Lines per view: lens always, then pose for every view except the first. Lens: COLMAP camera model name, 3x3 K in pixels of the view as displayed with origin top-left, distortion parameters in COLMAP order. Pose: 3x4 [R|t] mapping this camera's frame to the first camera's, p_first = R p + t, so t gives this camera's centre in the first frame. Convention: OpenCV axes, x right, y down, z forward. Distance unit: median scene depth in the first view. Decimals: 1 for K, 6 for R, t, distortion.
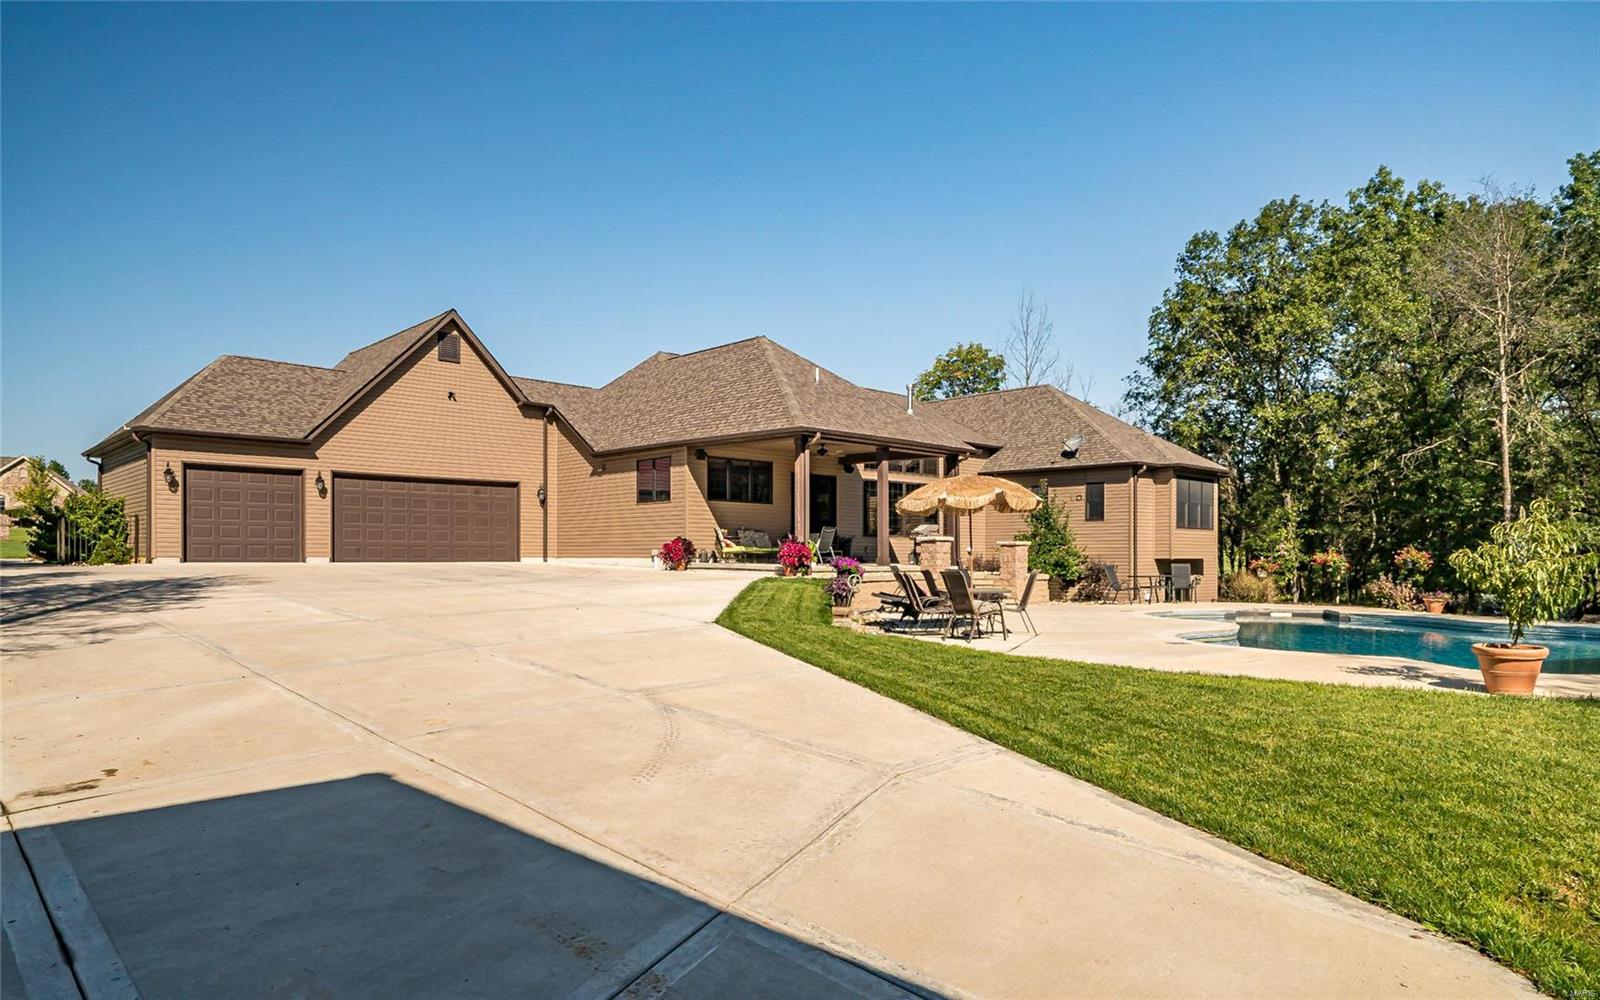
lens RADIAL K [[973.7, 0, 754.0], [0, 973.7, 563.2], [0, 0, 1]] dist [0.000634, -0.003540]
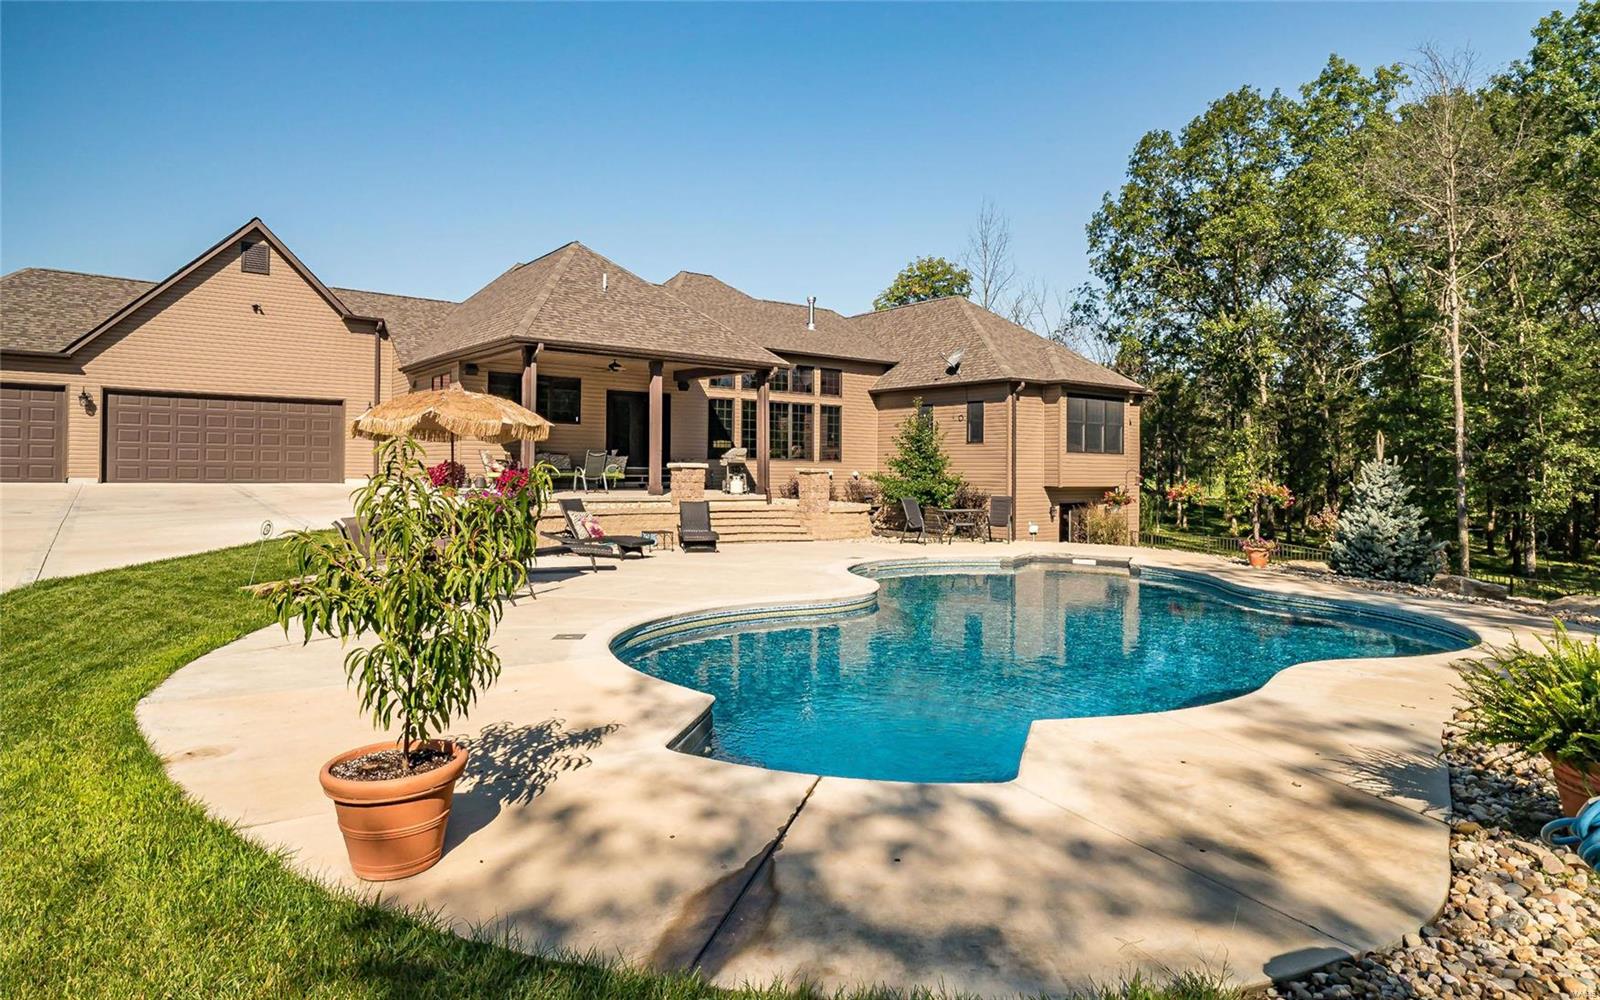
lens RADIAL K [[900.0, 0, 797.4], [0, 900.0, 459.5], [0, 0, 1]] dist [0.007334, 0.003310]
pose [[0.995968, 0.006825, -0.089448, 0.264794], [-0.008568, 0.999780, -0.019119, -0.011761], [0.089298, 0.019808, 0.995808, 0.159119]]
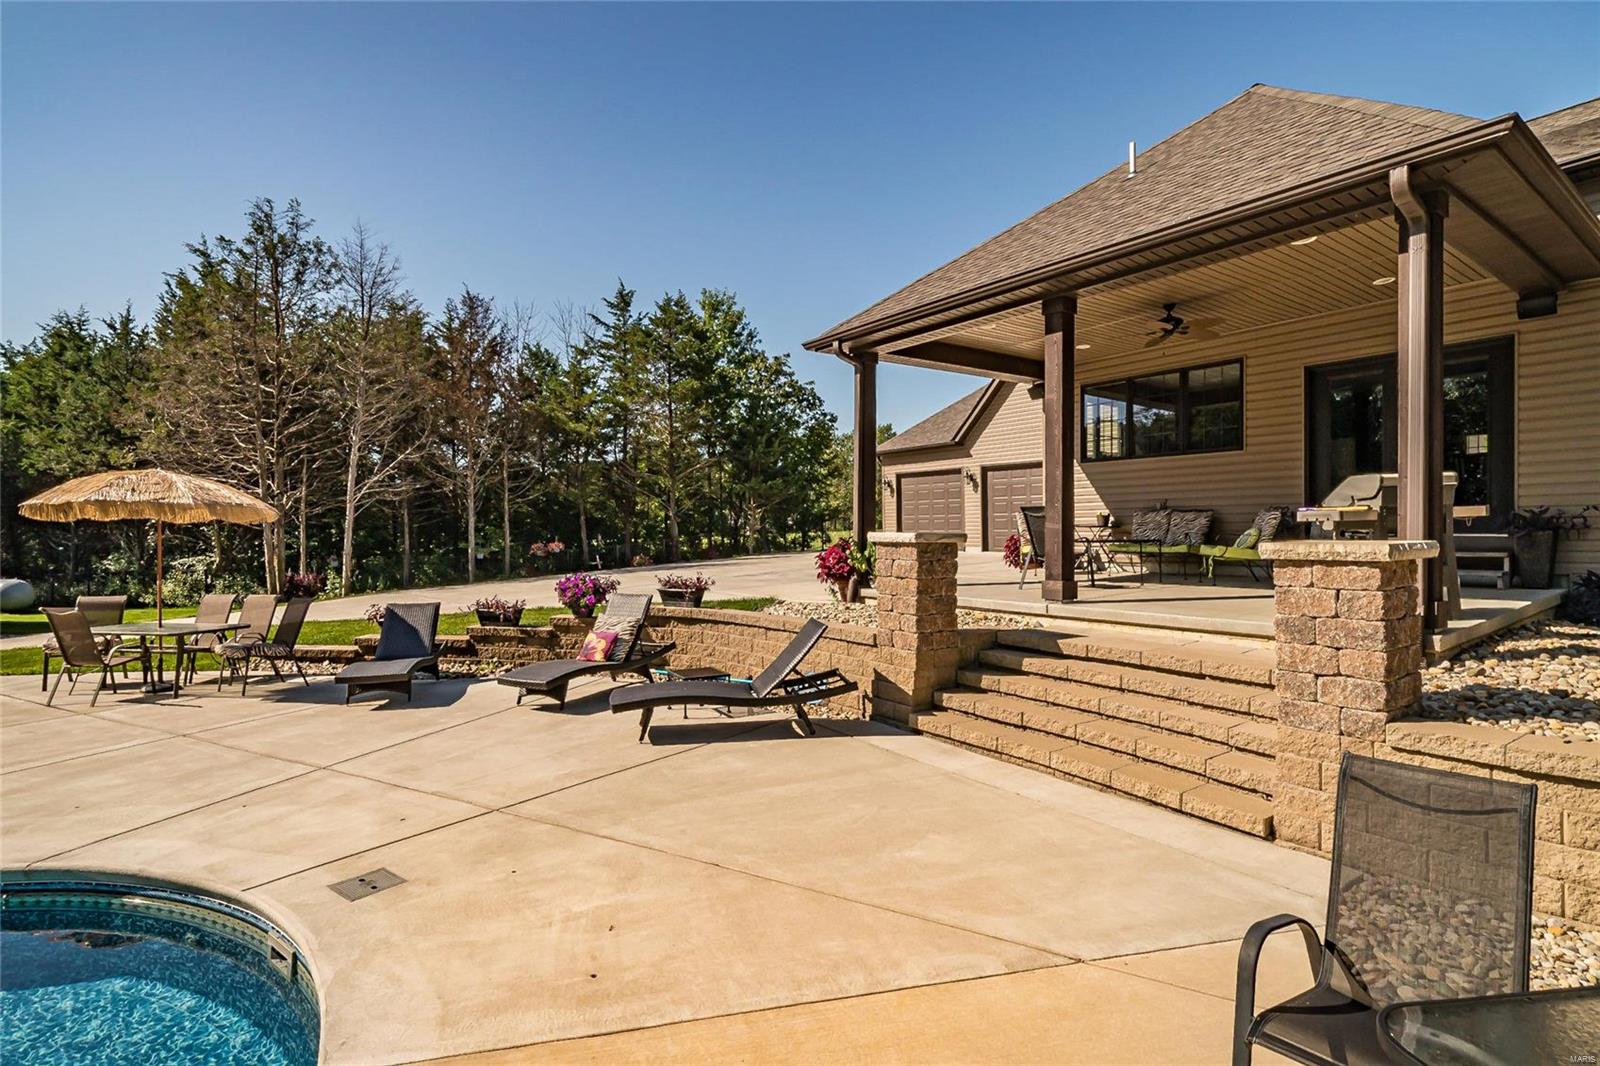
lens RADIAL K [[793.6, 0, 805.1], [0, 793.6, 530.5], [0, 0, 1]] dist [0.005872, -0.000489]
pose [[-0.074222, -0.001938, -0.997240, 0.367306], [0.005561, 0.999982, -0.002357, -0.020145], [0.997226, -0.005721, -0.074210, 0.734020]]
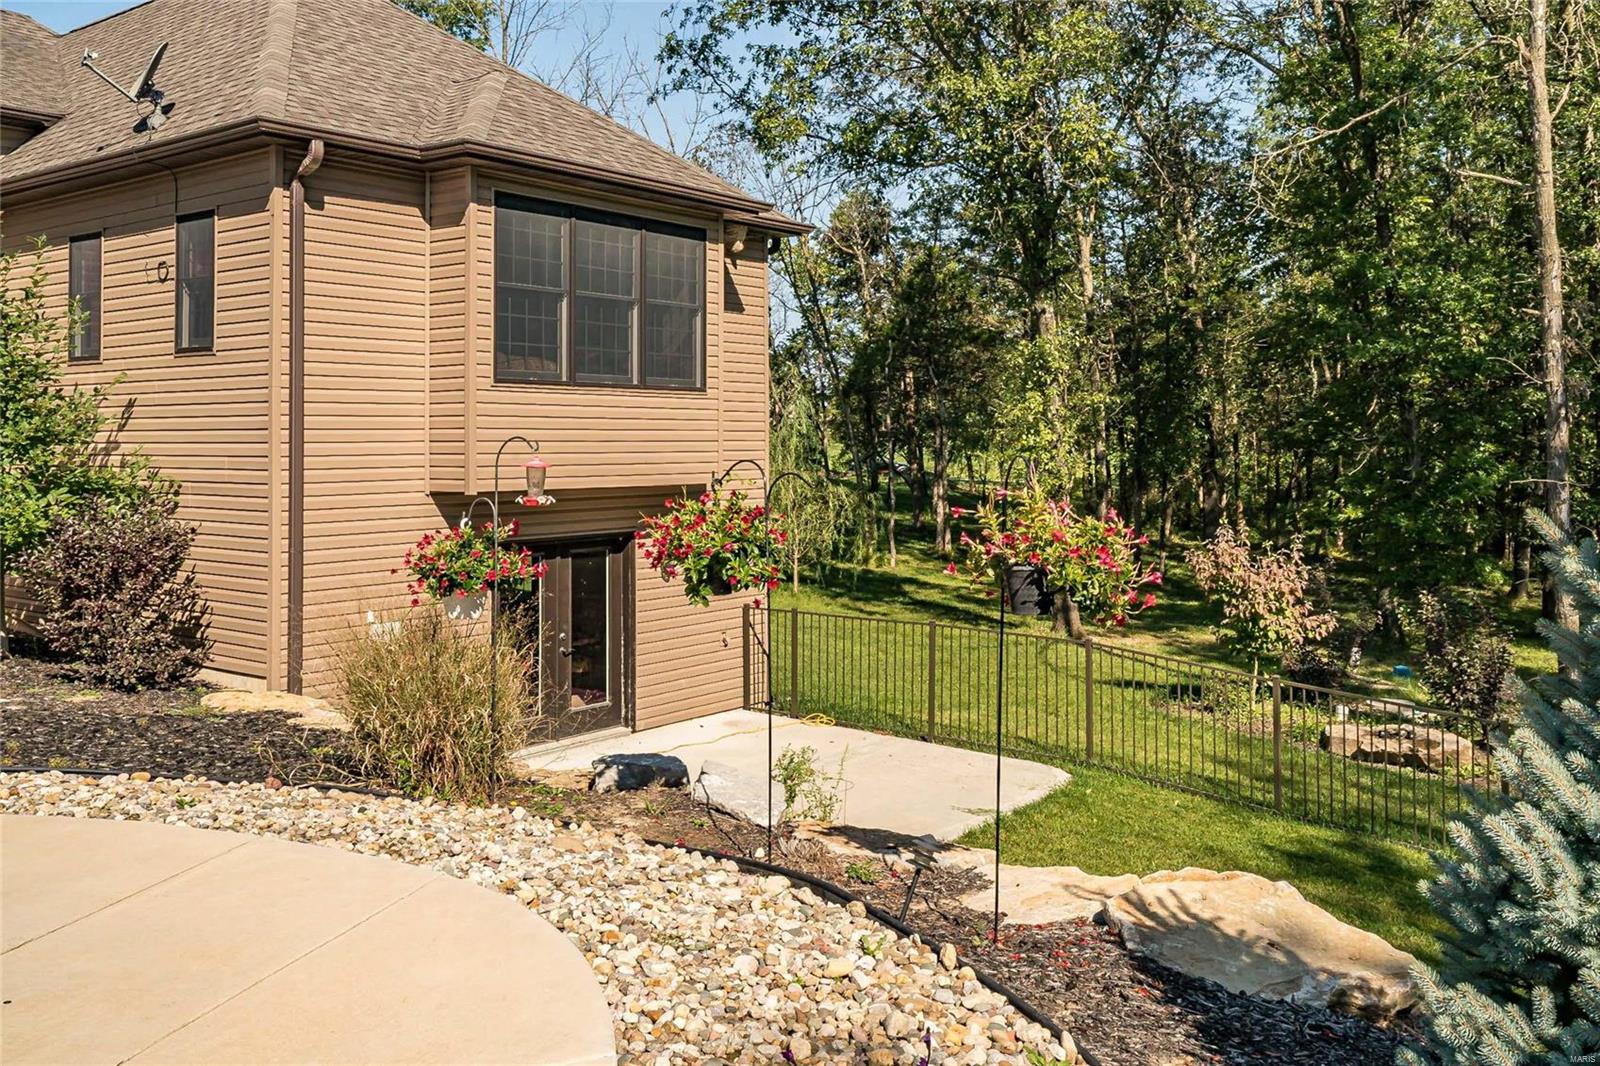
lens RADIAL K [[1396.8, 0, 820.6], [0, 1396.8, 402.4], [0, 0, 1]] dist [0.013589, -0.007473]
pose [[0.982626, 0.000715, 0.185597, 0.454971], [0.005649, 0.999414, -0.033761, -0.016655], [-0.185512, 0.034223, 0.982046, 0.596165]]
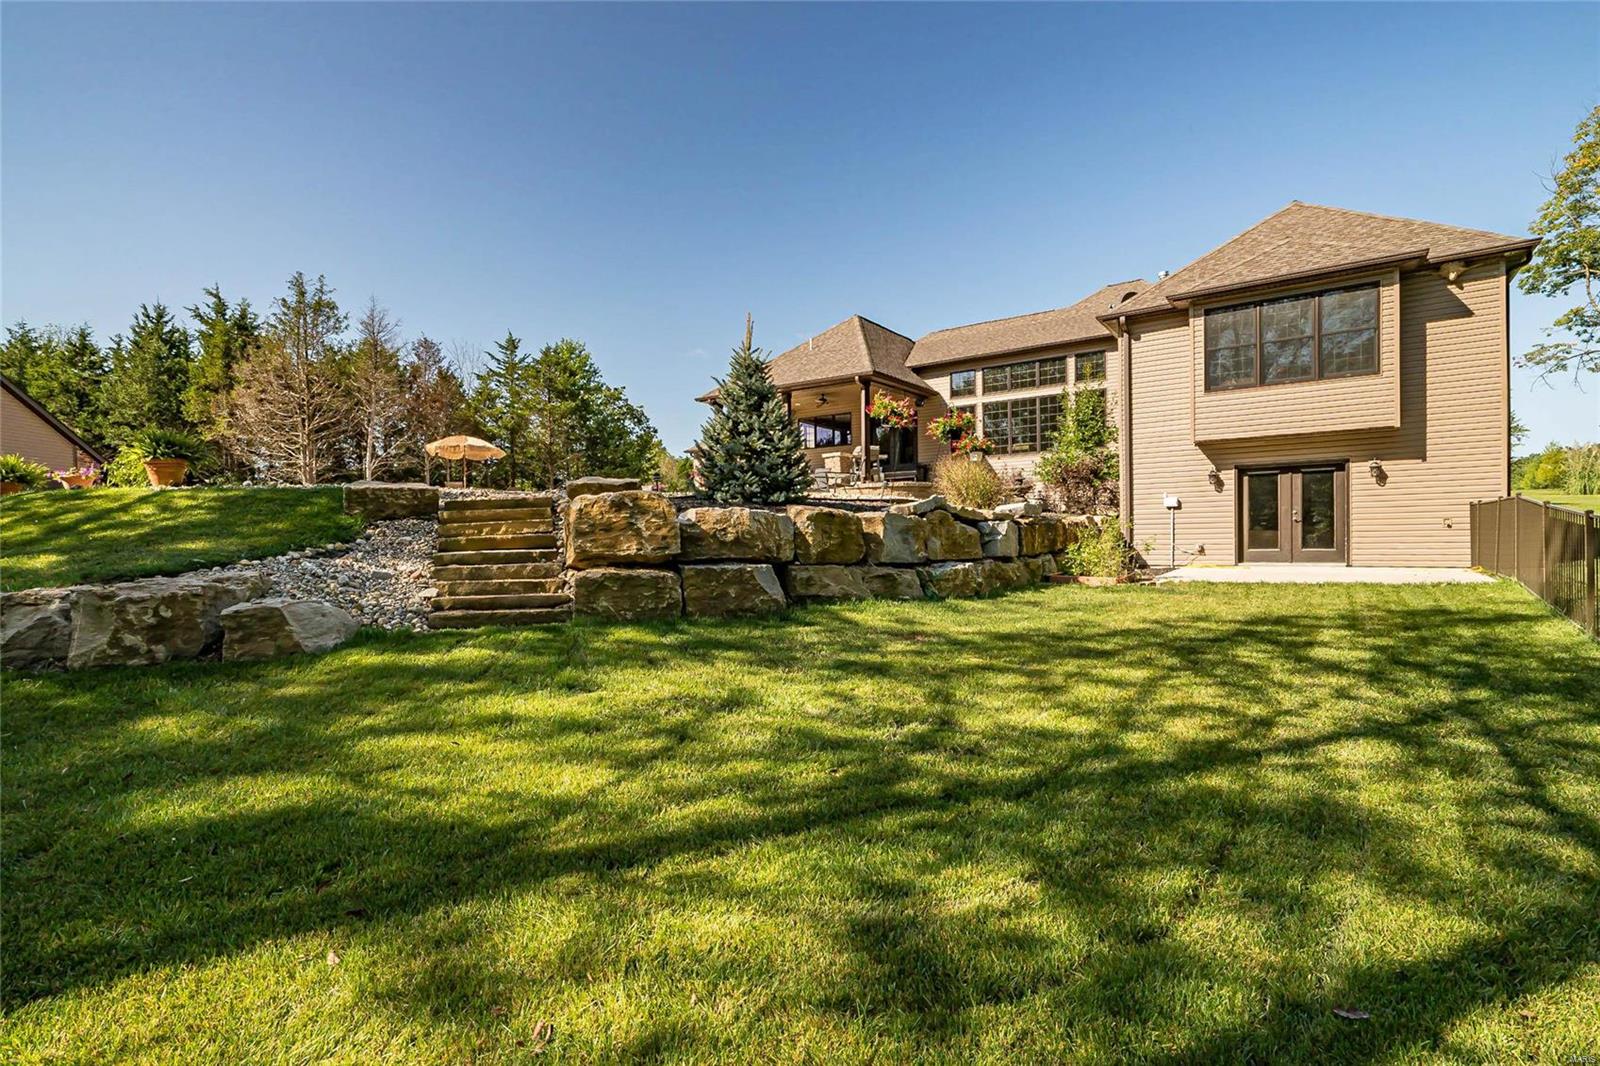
lens RADIAL K [[728.2, 0, 788.0], [0, 728.2, 552.3], [0, 0, 1]] dist [-0.003103, 0.001822]
pose [[0.215398, 0.014320, -0.976421, 0.851795], [0.008637, 0.999825, 0.016569, 0.058956], [0.976488, -0.012003, 0.215237, 0.633028]]
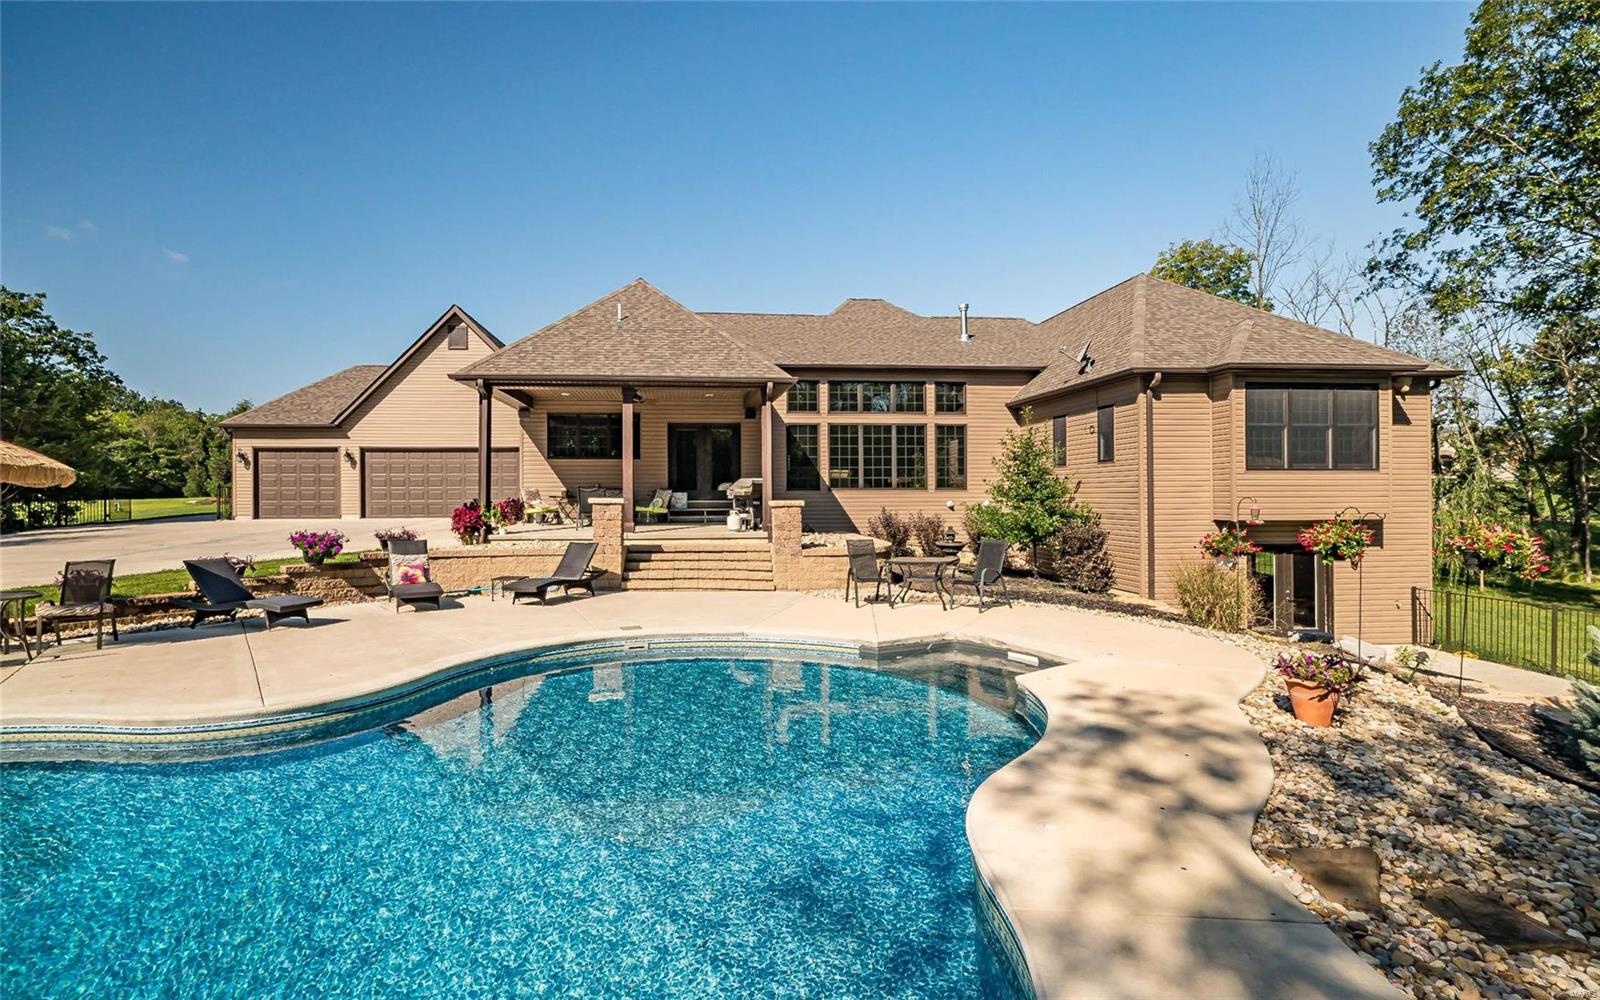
lens RADIAL K [[745.5, 0, 748.5], [0, 745.5, 496.2], [0, 0, 1]] dist [-0.007790, 0.002157]
pose [[0.794539, -0.007301, -0.607169, 0.472307], [0.003609, 0.999967, -0.007303, -0.017925], [0.607202, 0.003611, 0.794539, 0.449579]]
